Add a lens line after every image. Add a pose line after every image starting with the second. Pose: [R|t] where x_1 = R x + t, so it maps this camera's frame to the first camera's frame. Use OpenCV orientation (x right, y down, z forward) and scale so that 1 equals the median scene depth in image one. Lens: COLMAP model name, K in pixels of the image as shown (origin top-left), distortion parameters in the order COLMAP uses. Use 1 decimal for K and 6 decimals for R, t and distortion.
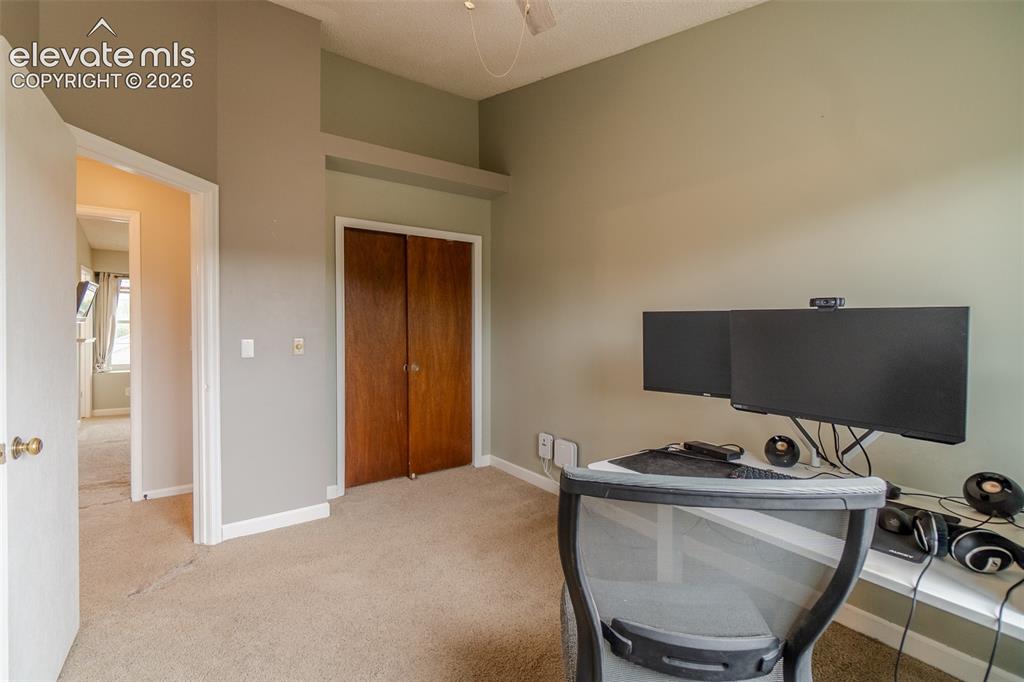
lens RADIAL K [[439.9, 0, 505.5], [0, 439.9, 334.4], [0, 0, 1]] dist [0.002869, 0.000722]
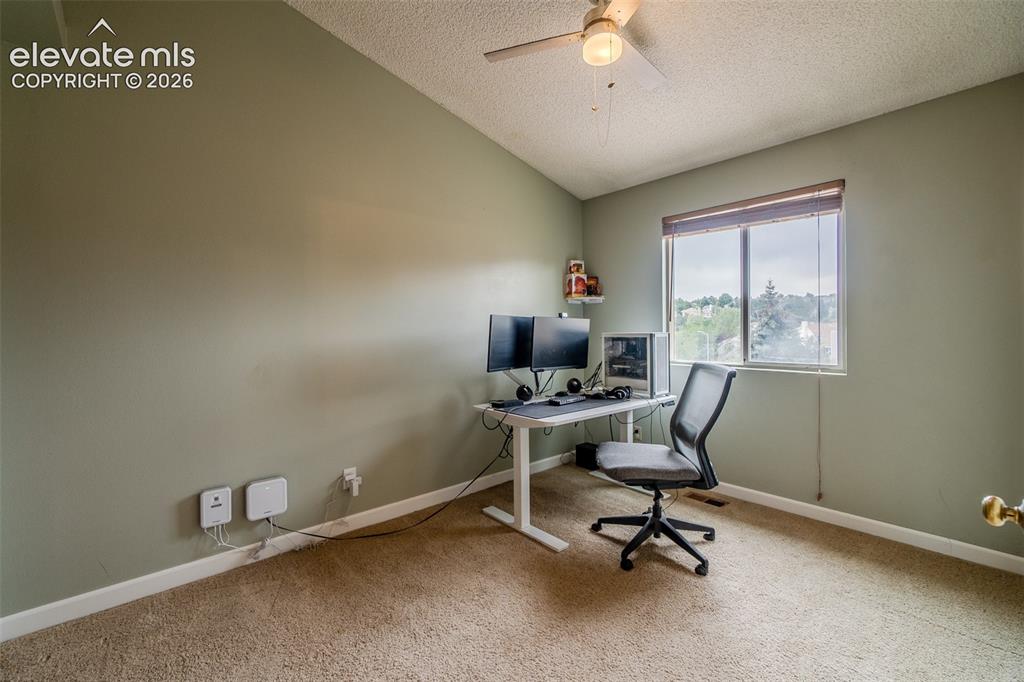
lens RADIAL K [[439.9, 0, 505.5], [0, 439.9, 334.4], [0, 0, 1]] dist [0.002869, 0.000722]
pose [[-0.129702, -0.006315, 0.991533, -0.609121], [0.013066, 0.999882, 0.008077, 0.000162], [-0.991467, 0.014003, -0.129604, 0.662012]]
